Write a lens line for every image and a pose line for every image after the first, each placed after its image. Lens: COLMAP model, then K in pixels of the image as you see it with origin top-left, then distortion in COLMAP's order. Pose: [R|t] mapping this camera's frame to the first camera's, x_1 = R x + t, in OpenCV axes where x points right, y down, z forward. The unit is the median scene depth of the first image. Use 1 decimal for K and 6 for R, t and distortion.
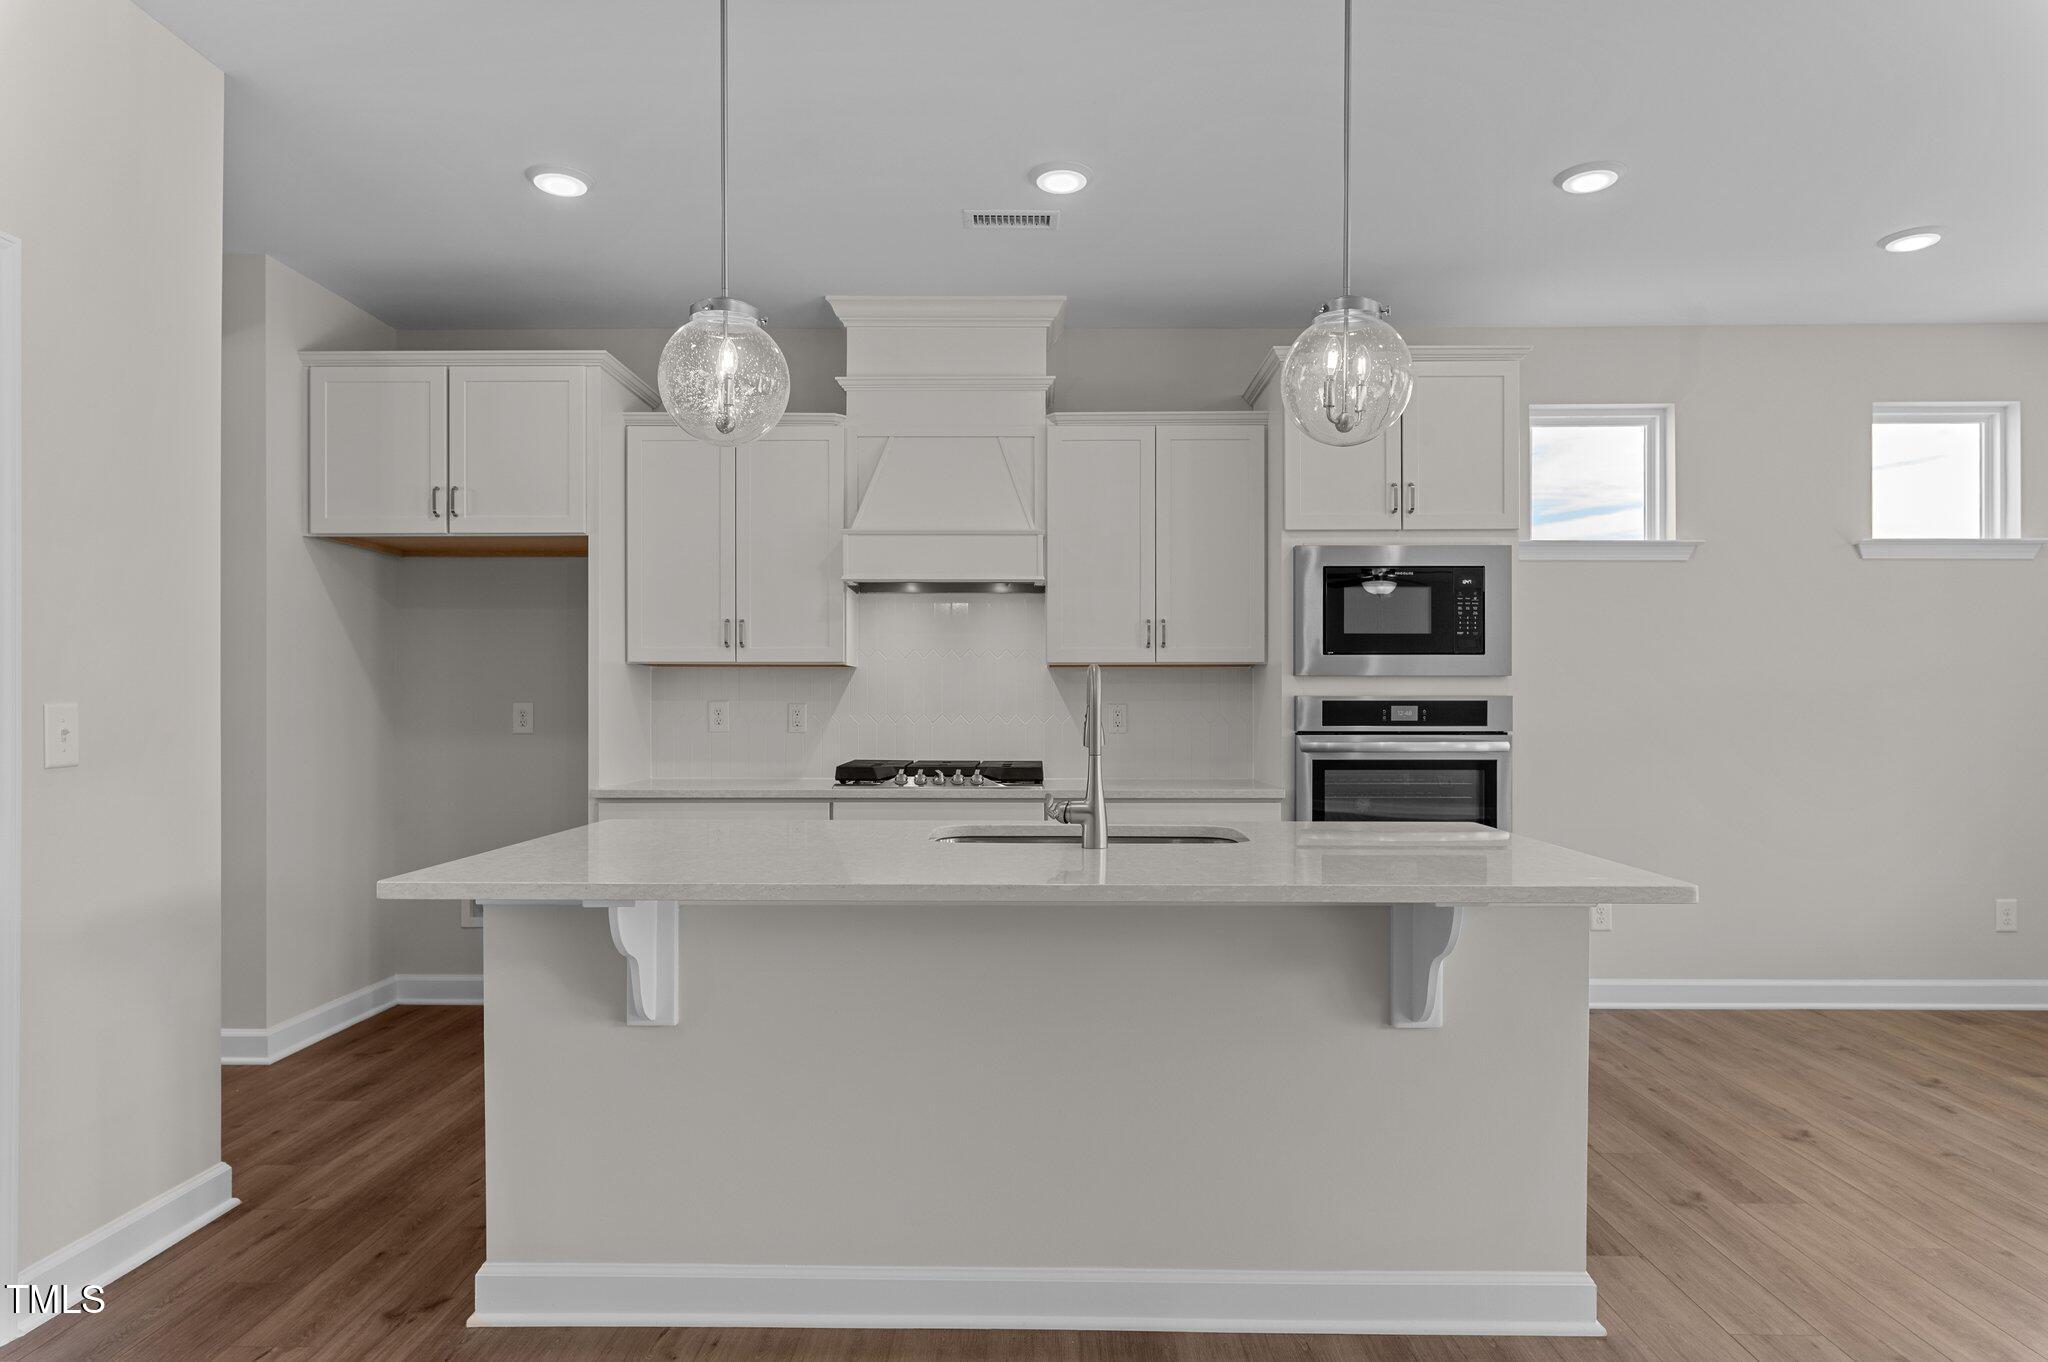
lens RADIAL K [[1188.6, 0, 1023.2], [0, 1188.6, 709.5], [0, 0, 1]] dist [0.001194, -0.000147]
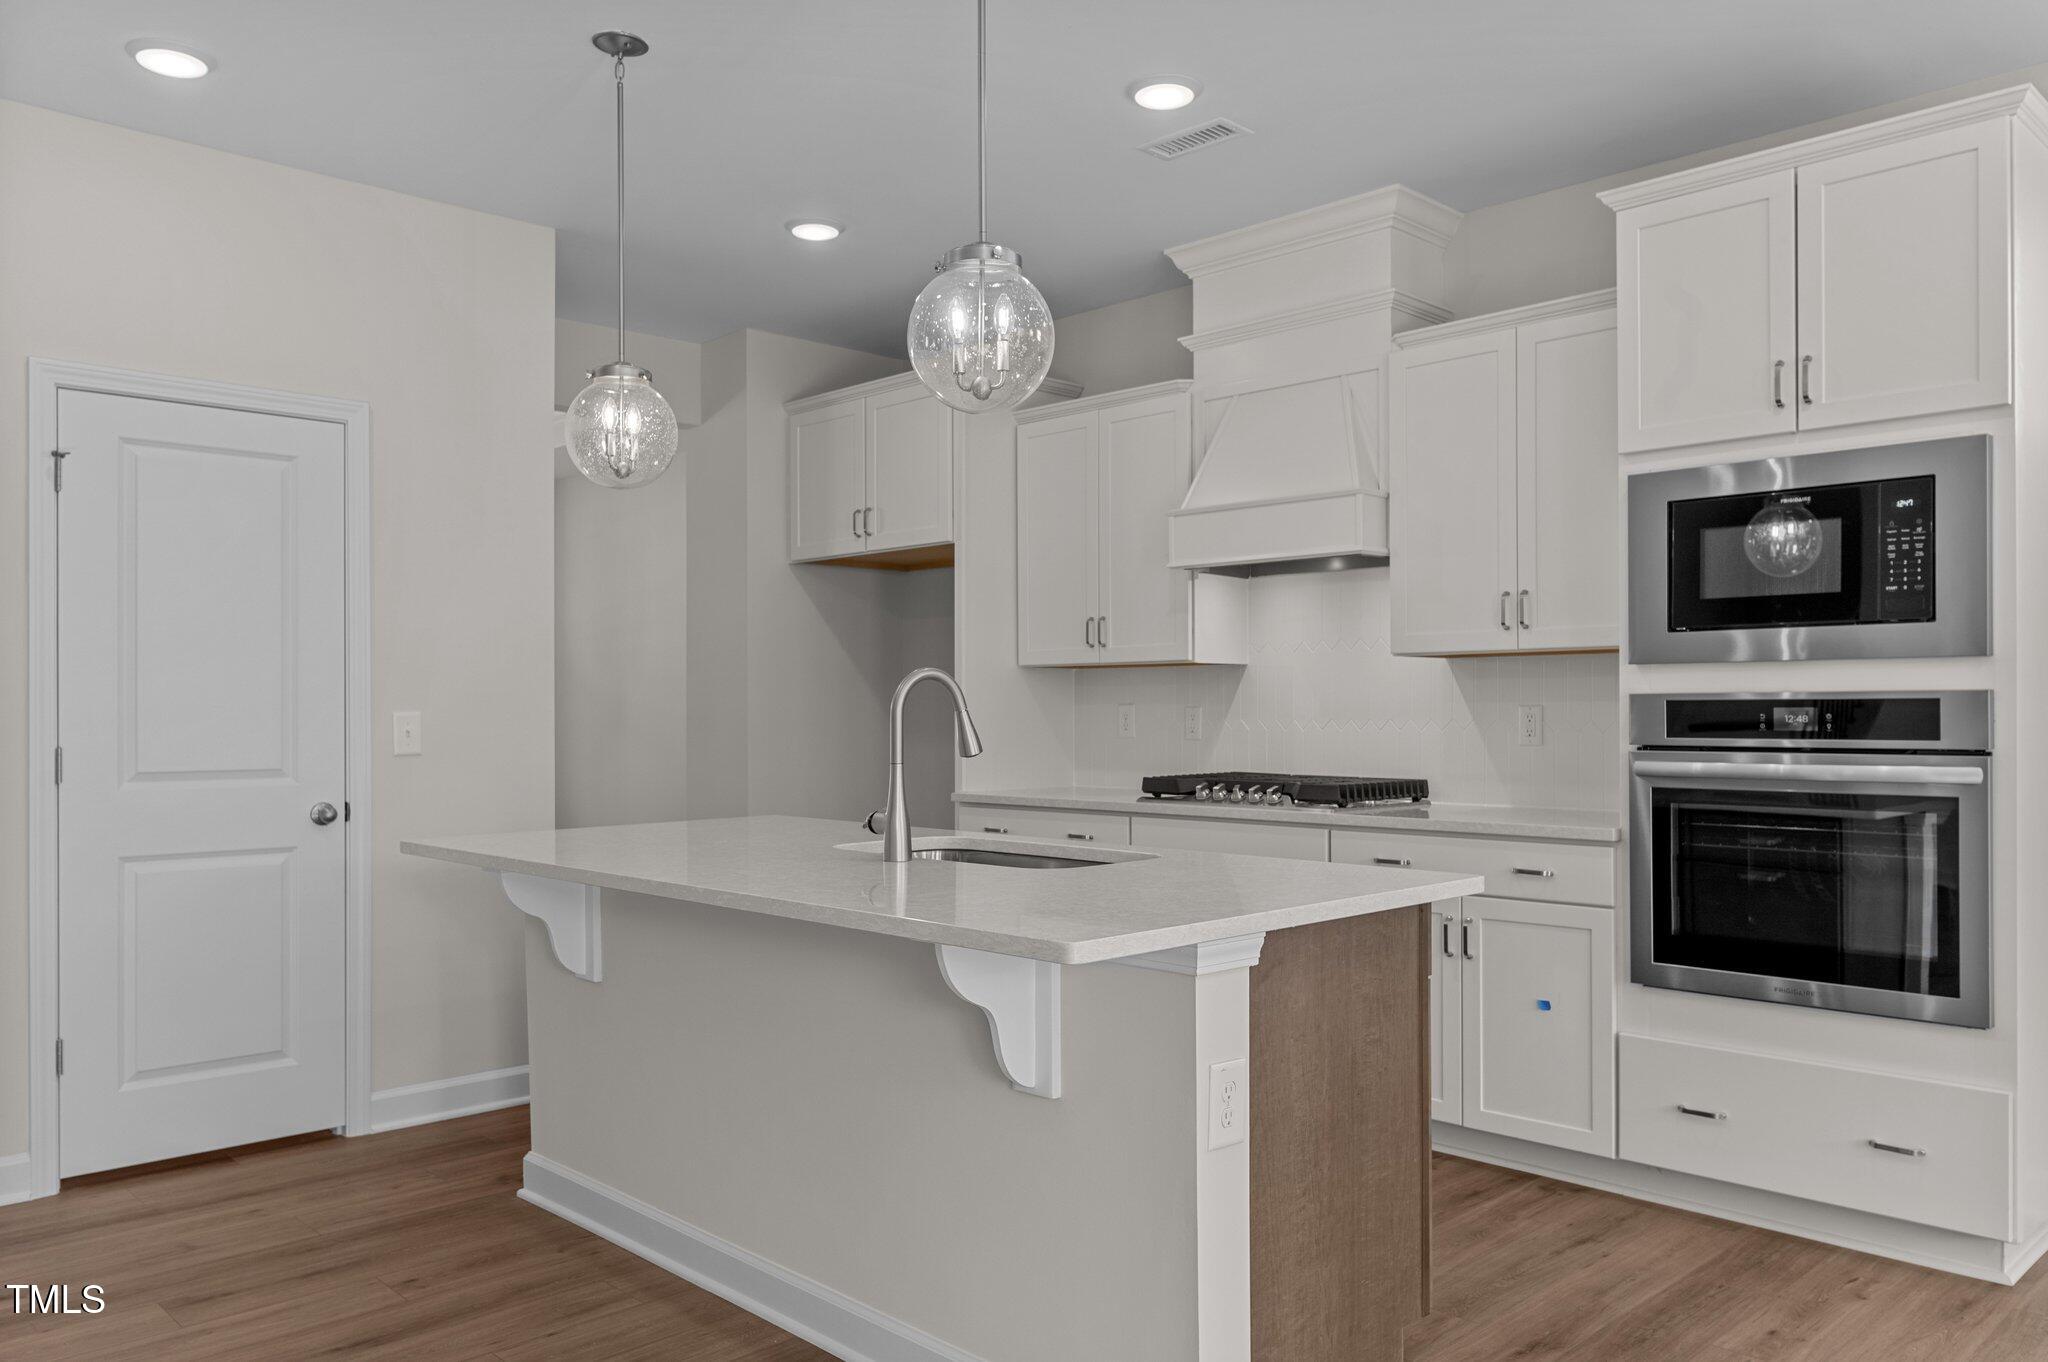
lens RADIAL K [[1517.7, 0, 1027.2], [0, 1517.7, 714.7], [0, 0, 1]] dist [-0.002926, 0.003444]
pose [[0.703936, -0.000861, -0.710263, 0.605814], [0.002990, 0.999994, 0.001752, -0.001792], [0.710257, -0.003357, 0.703934, 0.132613]]
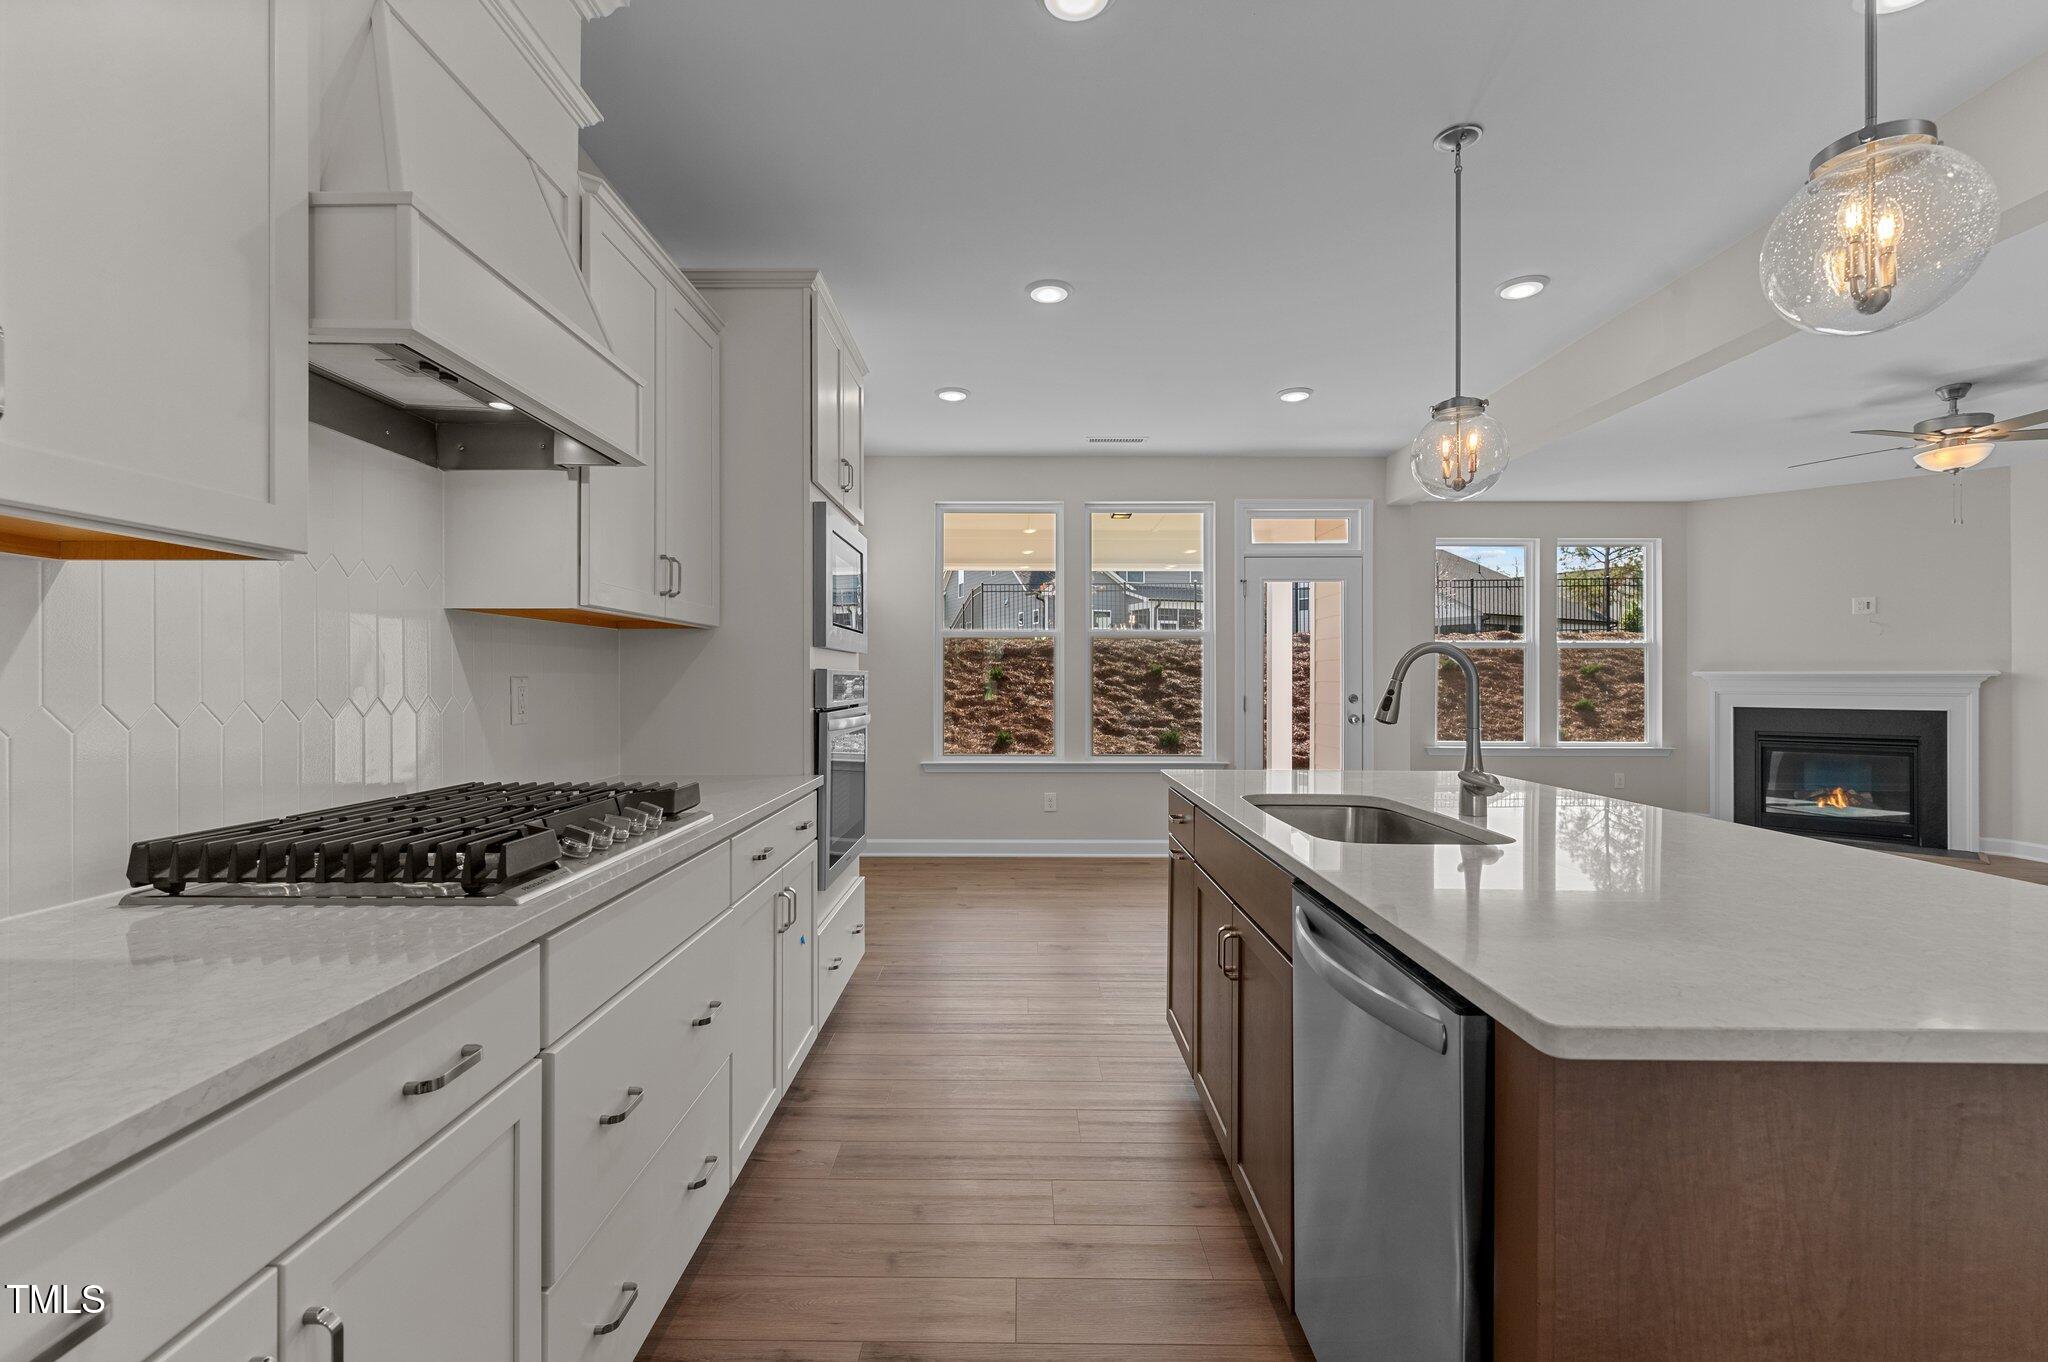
lens RADIAL K [[896.2, 0, 1019.3], [0, 896.2, 676.2], [0, 0, 1]] dist [0.005319, -0.000837]
pose [[-0.016209, 0.003901, 0.999861, -0.447527], [-0.000683, 0.999992, -0.003912, -0.002339], [-0.999868, -0.000746, -0.016206, 0.860320]]
